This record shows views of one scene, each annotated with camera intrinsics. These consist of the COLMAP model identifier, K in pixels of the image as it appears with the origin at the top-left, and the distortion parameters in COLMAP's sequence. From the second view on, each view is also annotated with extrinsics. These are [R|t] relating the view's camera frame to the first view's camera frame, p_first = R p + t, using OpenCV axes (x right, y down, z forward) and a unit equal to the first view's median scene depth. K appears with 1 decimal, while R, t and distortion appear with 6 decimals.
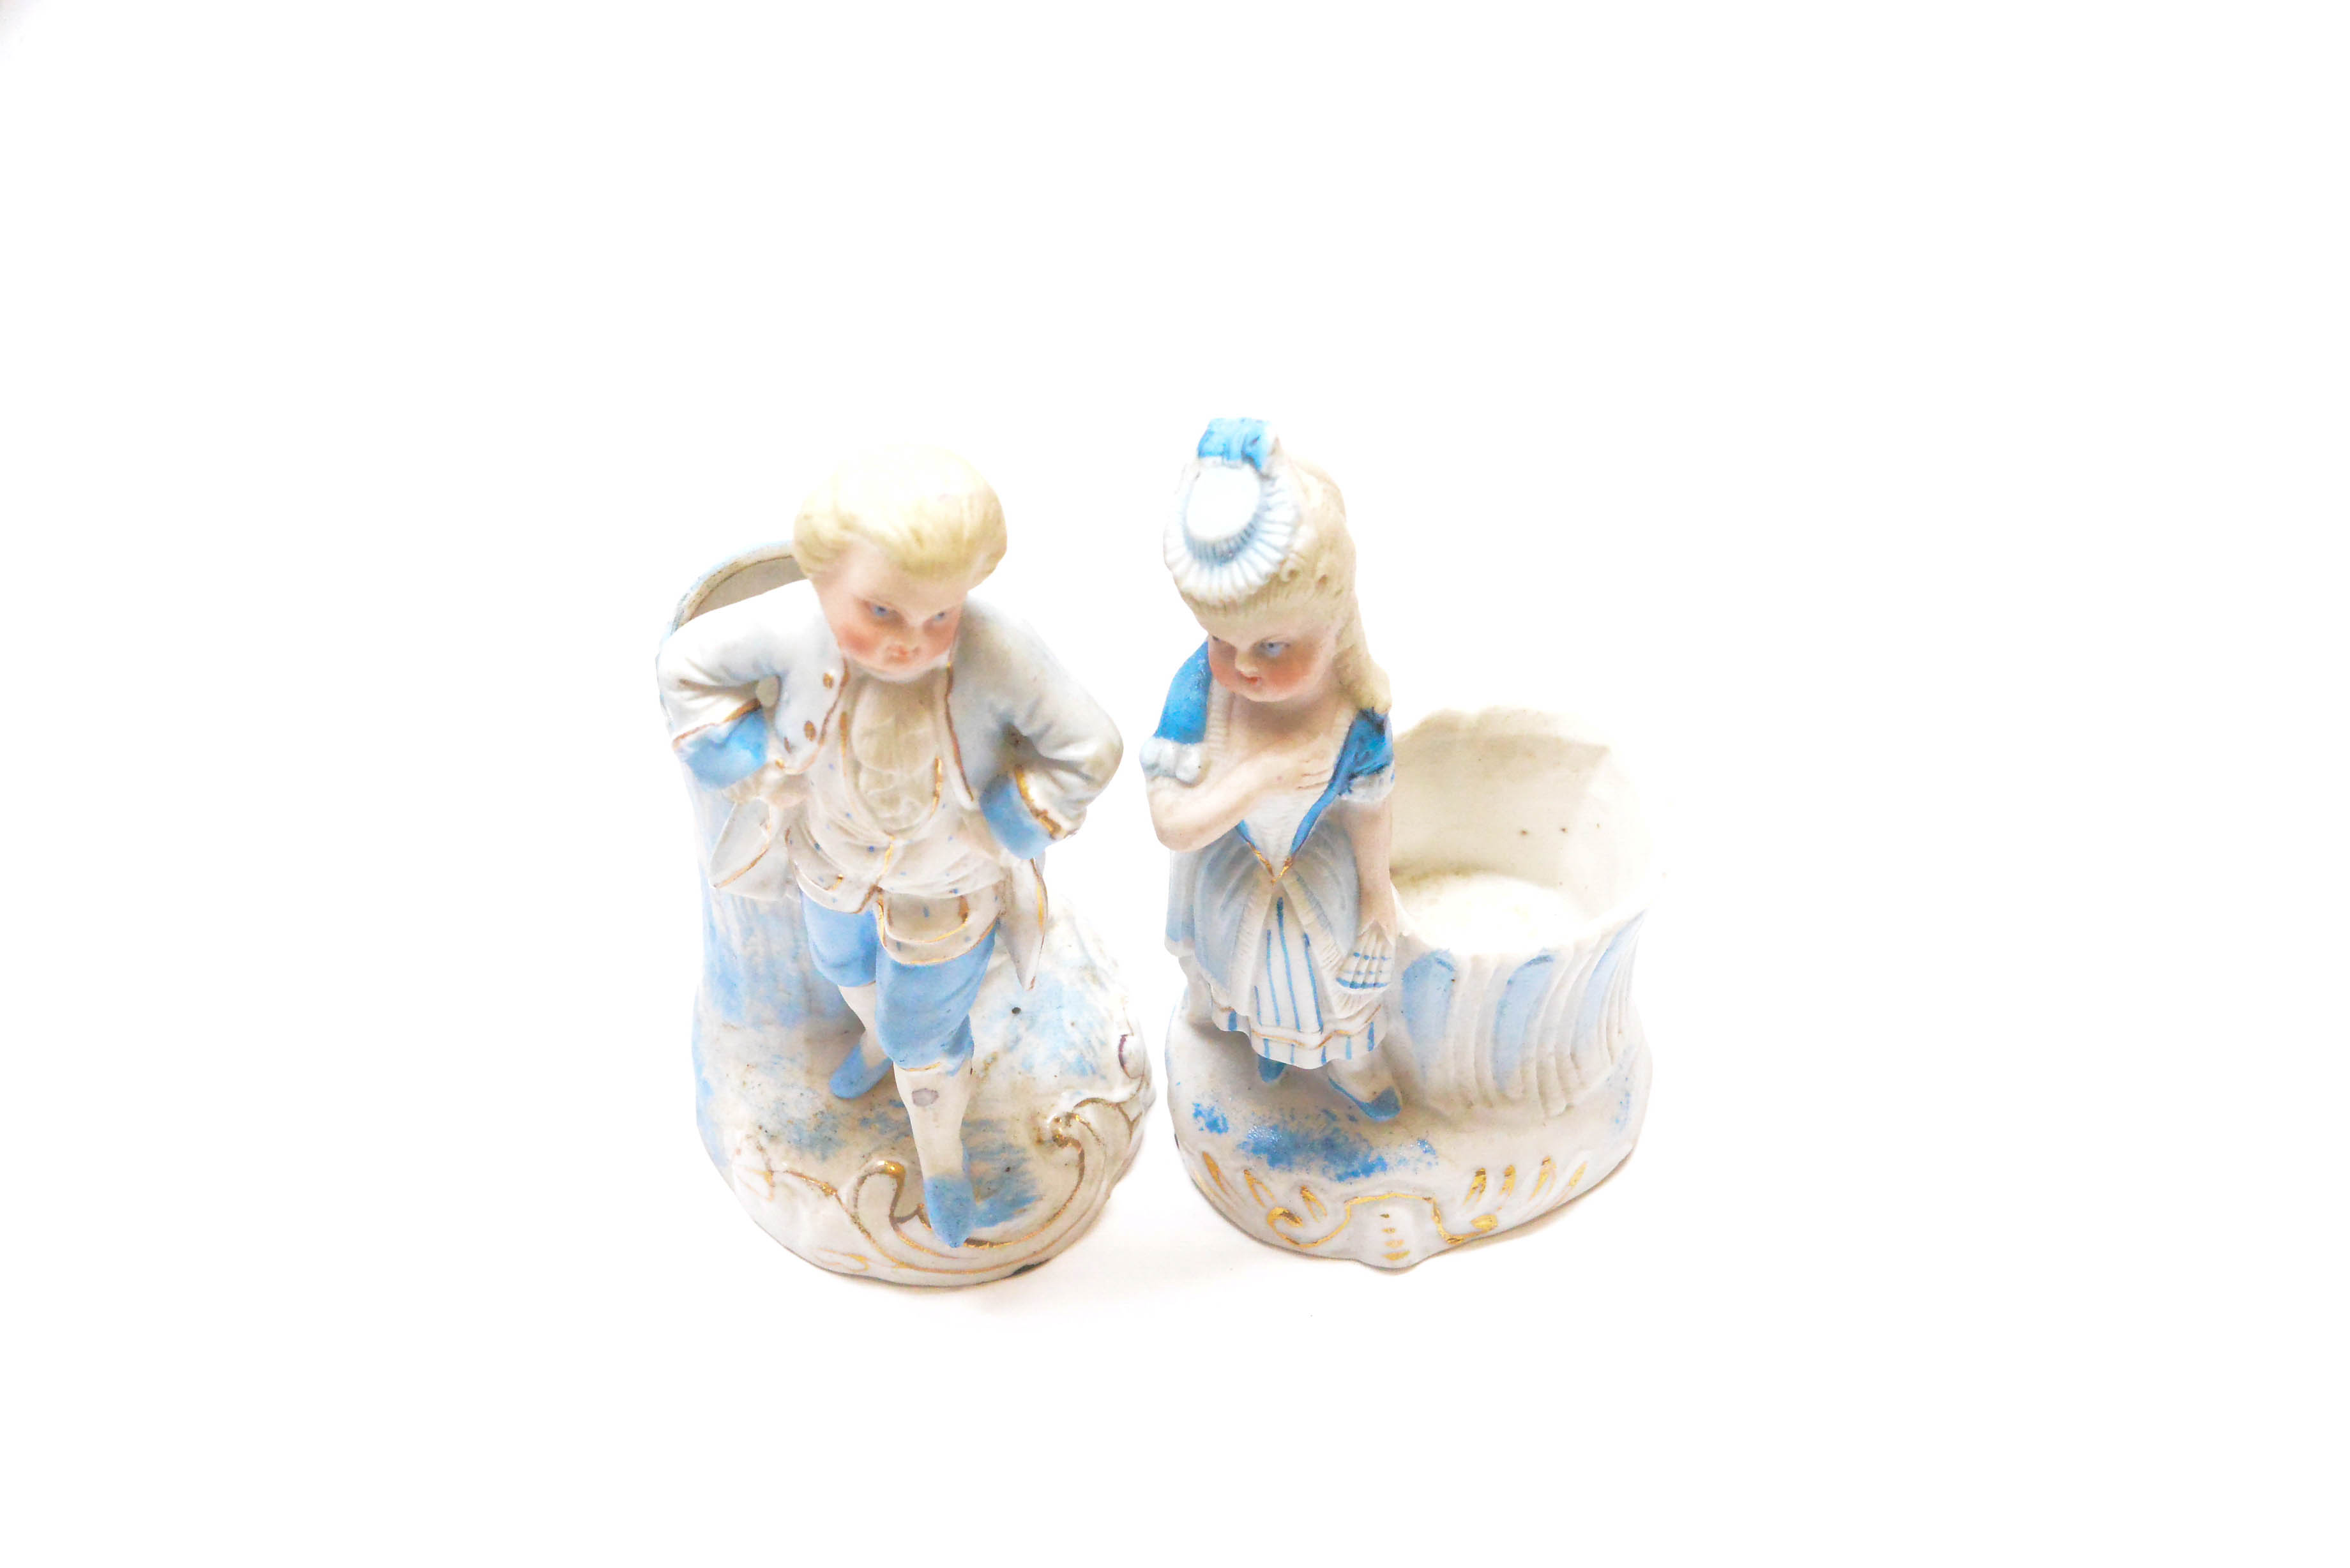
lens RADIAL K [[3471.5, 0, 1175.0], [0, 3471.5, 784.0], [0, 0, 1]] dist [0.050340, 0.013381]
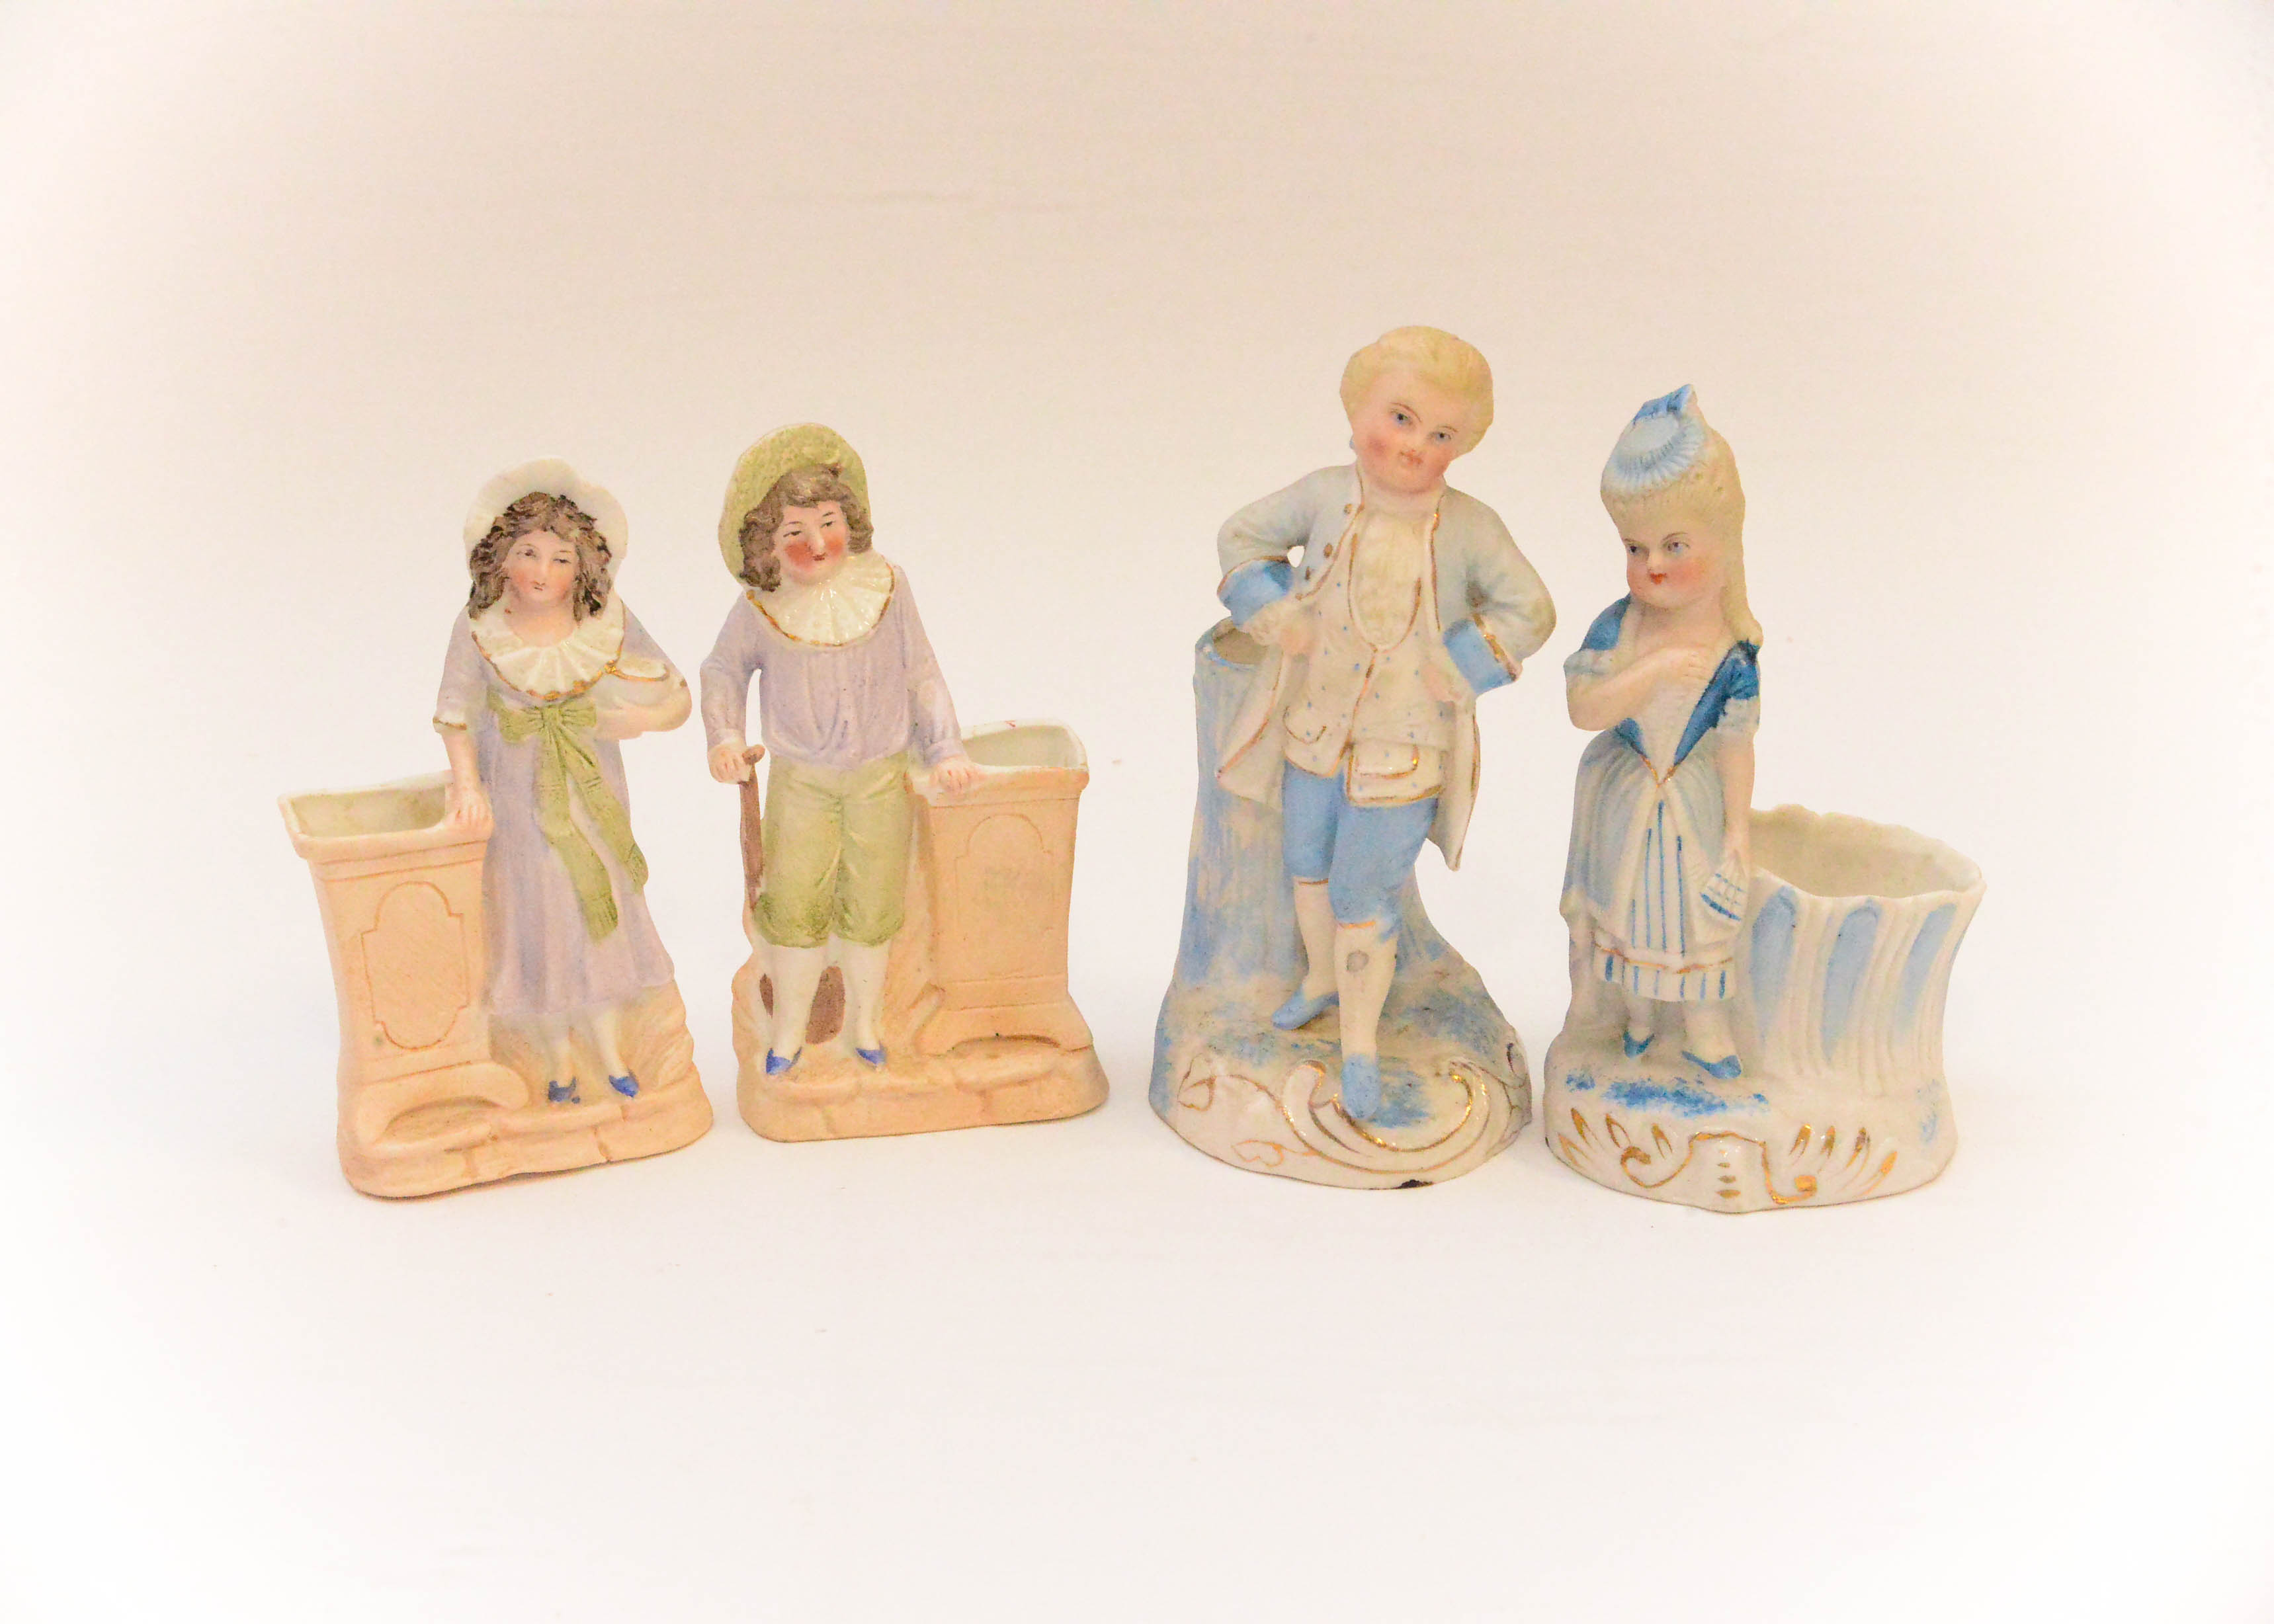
lens RADIAL K [[3662.0, 0, 1137.0], [0, 3662.0, 812.0], [0, 0, 1]] dist [0.081207, -0.008409]
pose [[0.986306, 0.100452, -0.130802, 0.016213], [-0.153134, 0.852275, -0.500177, 0.704771], [0.061235, 0.513358, 0.855987, -0.153253]]
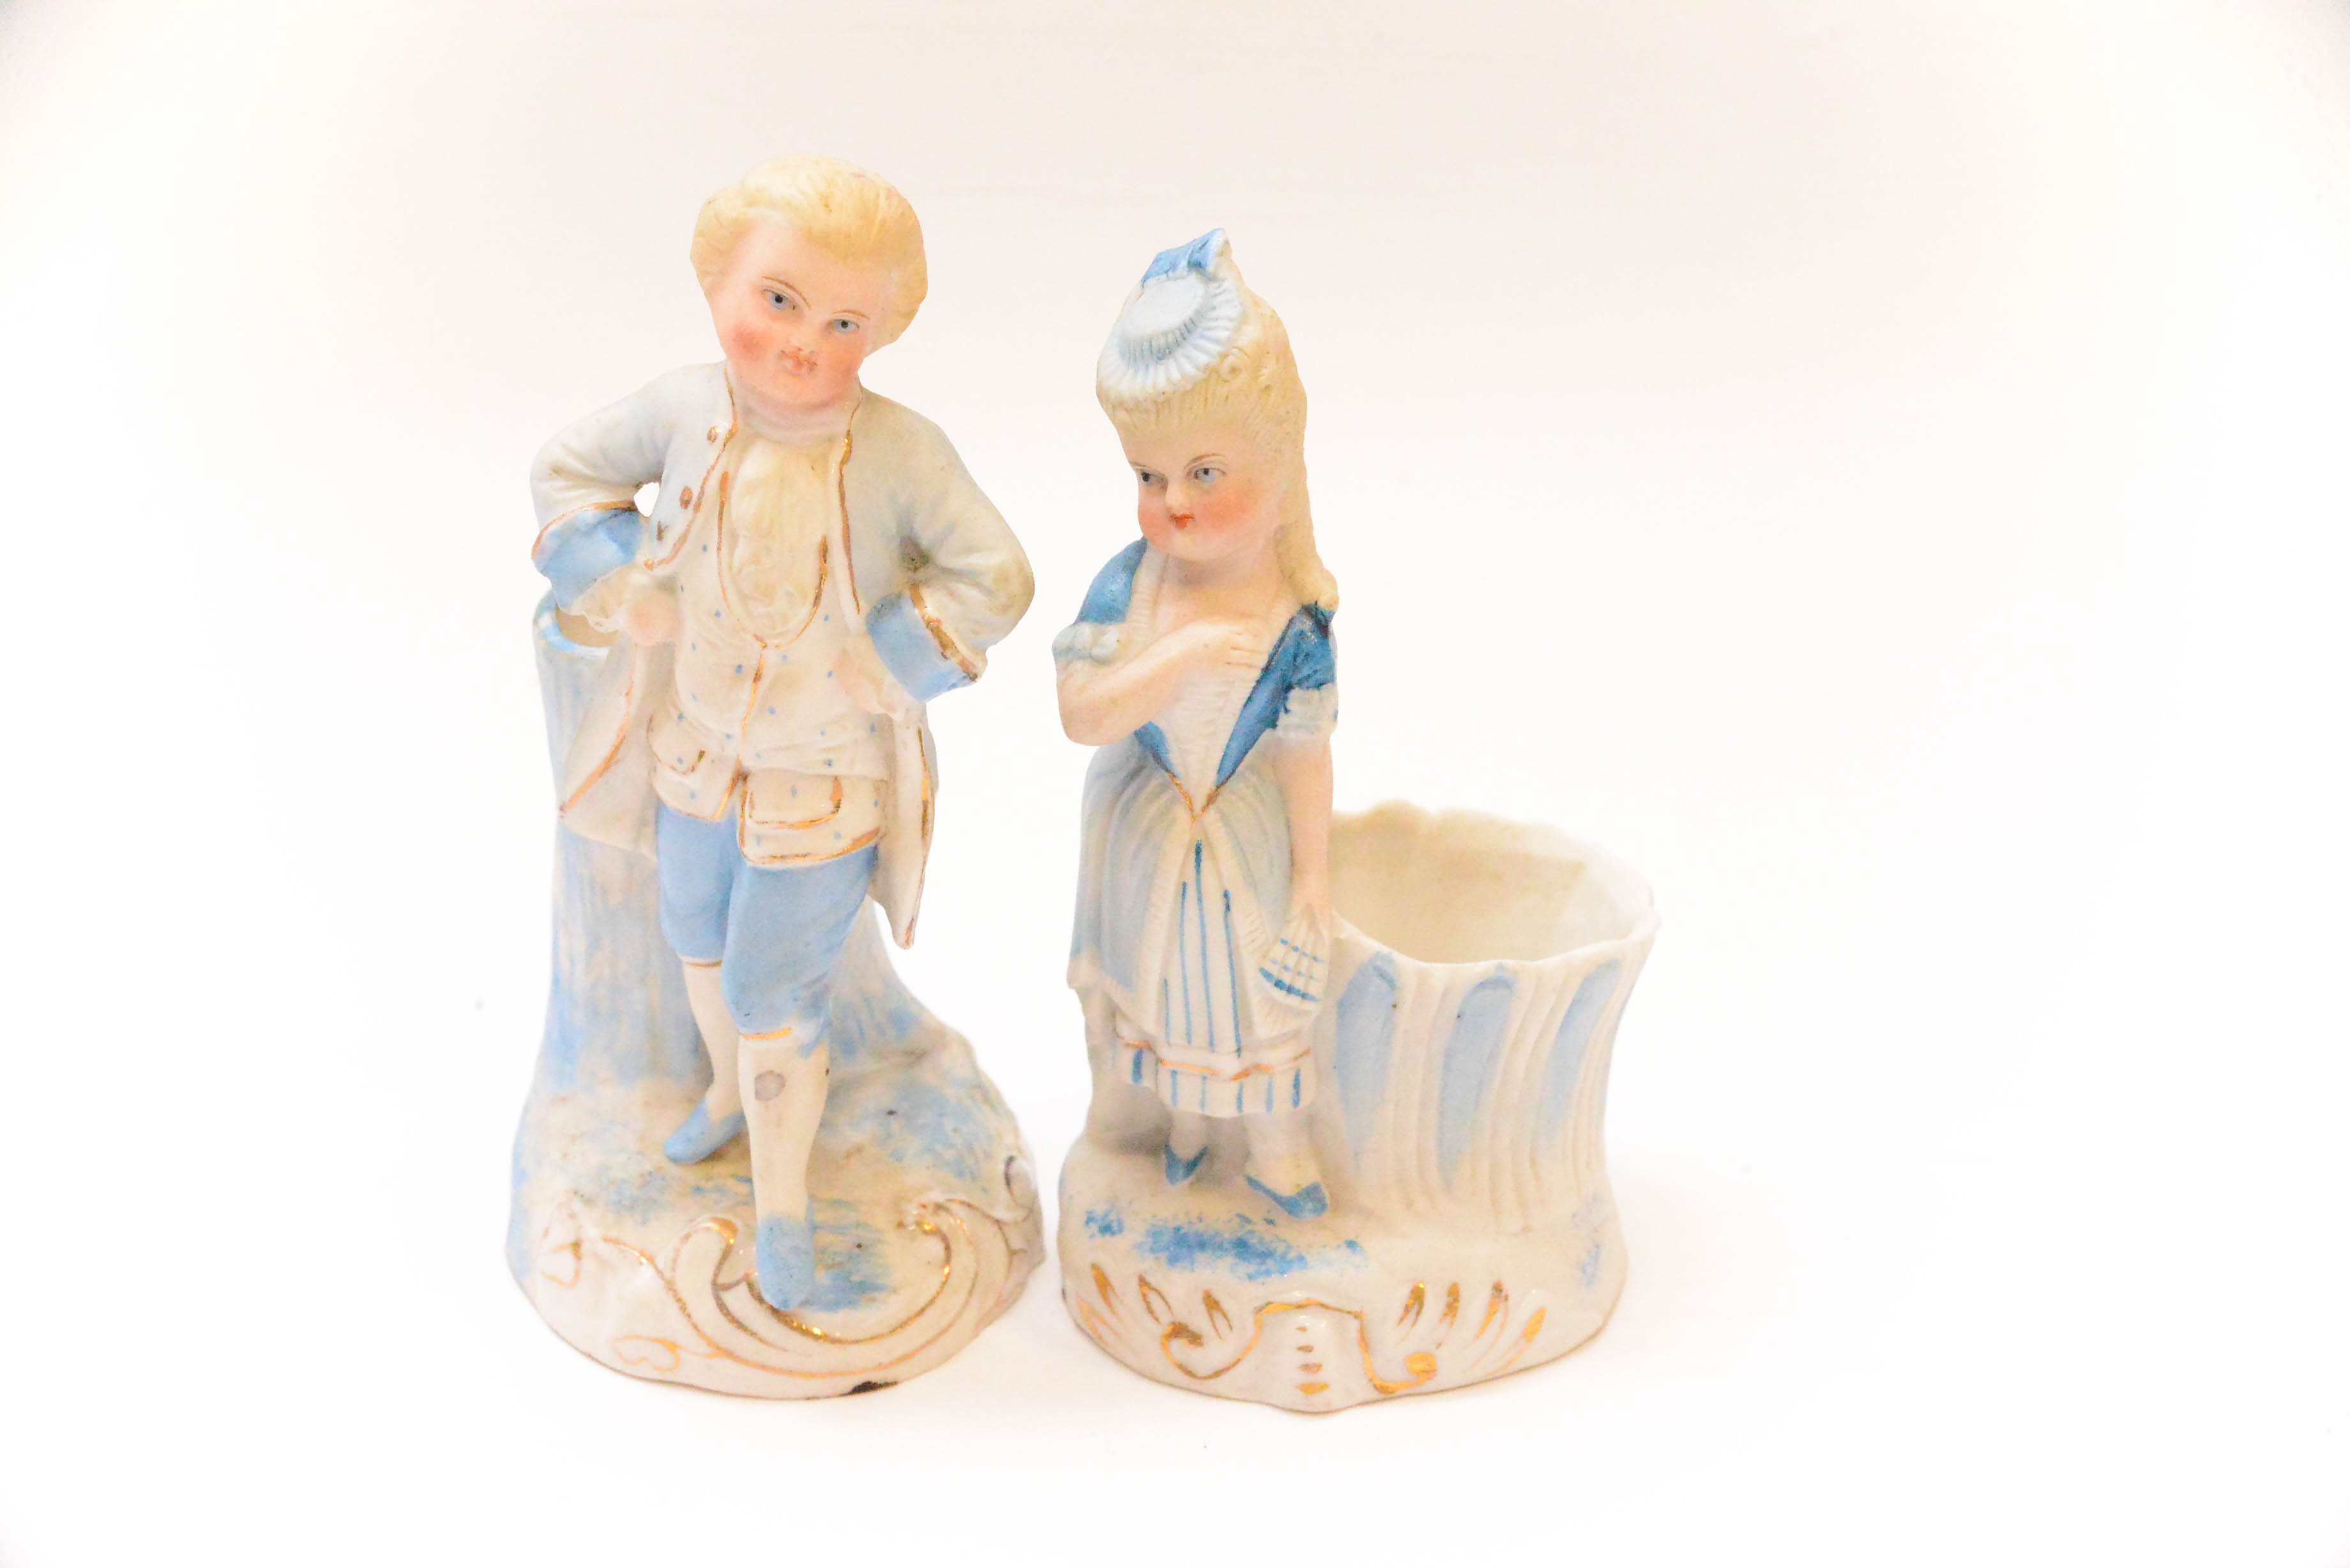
lens RADIAL K [[3471.5, 0, 1175.0], [0, 3471.5, 784.0], [0, 0, 1]] dist [0.050340, 0.013381]
pose [[0.997075, 0.071167, -0.027852, 0.045297], [-0.076215, 0.899145, -0.430964, 0.379439], [-0.005627, 0.431826, 0.901939, 0.195547]]
